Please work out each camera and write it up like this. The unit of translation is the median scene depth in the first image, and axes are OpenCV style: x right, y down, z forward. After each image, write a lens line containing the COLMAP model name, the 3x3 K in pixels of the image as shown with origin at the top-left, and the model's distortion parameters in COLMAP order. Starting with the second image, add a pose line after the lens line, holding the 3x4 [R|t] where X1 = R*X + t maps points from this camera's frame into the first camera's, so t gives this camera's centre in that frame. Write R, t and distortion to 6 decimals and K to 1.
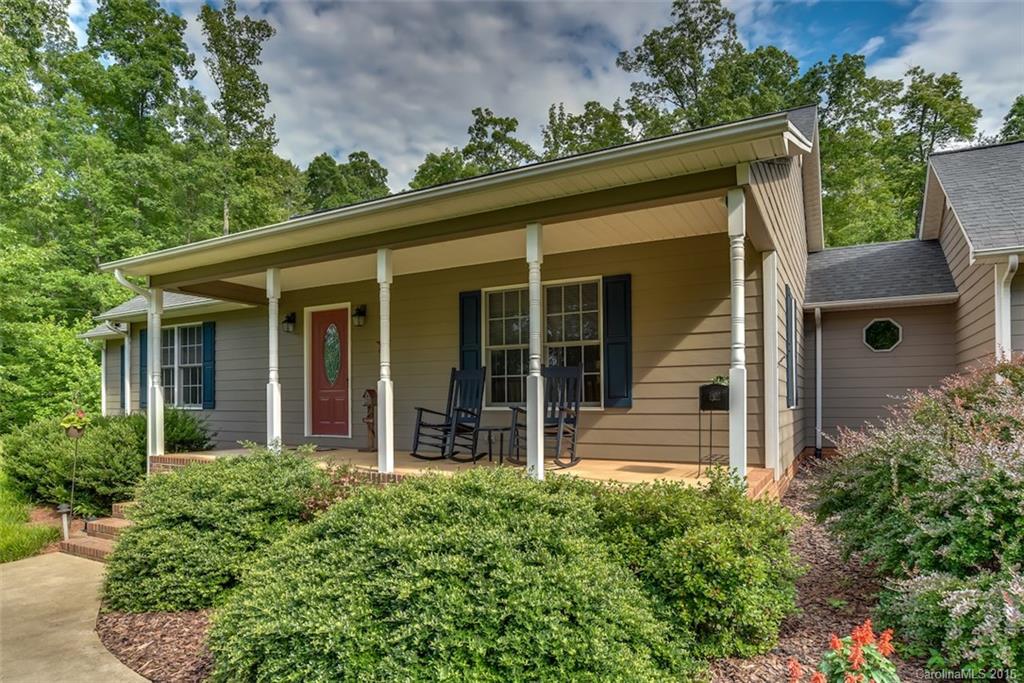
lens RADIAL K [[615.6, 0, 494.8], [0, 615.6, 405.7], [0, 0, 1]] dist [-0.024952, 0.001754]
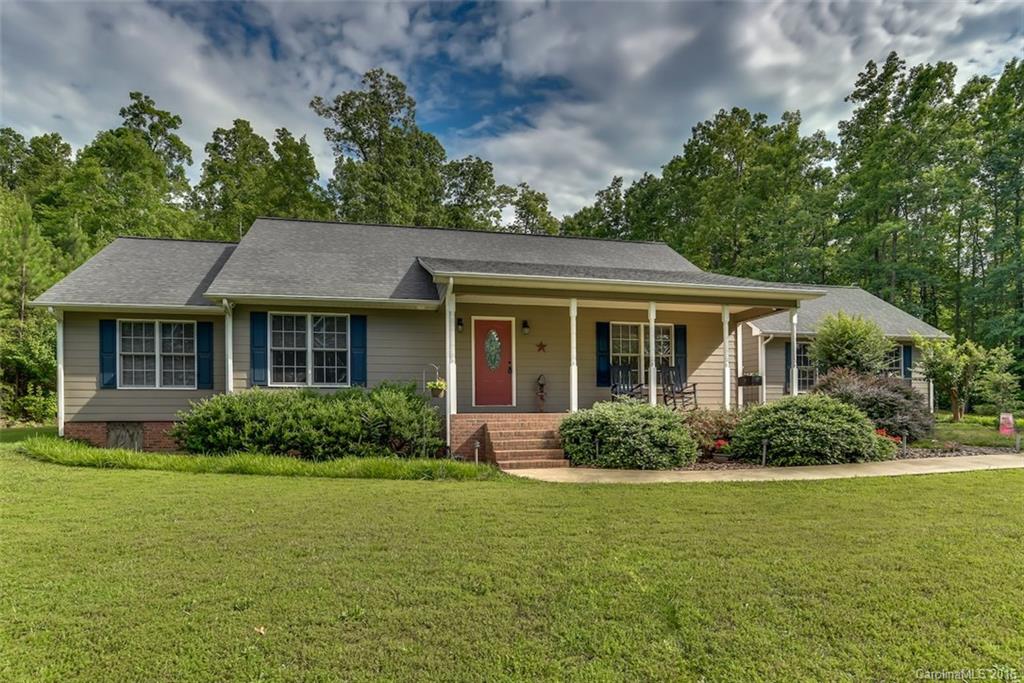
lens RADIAL K [[615.6, 0, 494.8], [0, 615.6, 405.7], [0, 0, 1]] dist [-0.024952, 0.001754]
pose [[0.740811, 0.020441, 0.671402, -0.328609], [0.006080, 0.999292, -0.037131, 0.027259], [-0.671686, 0.031589, 0.740162, -0.023712]]
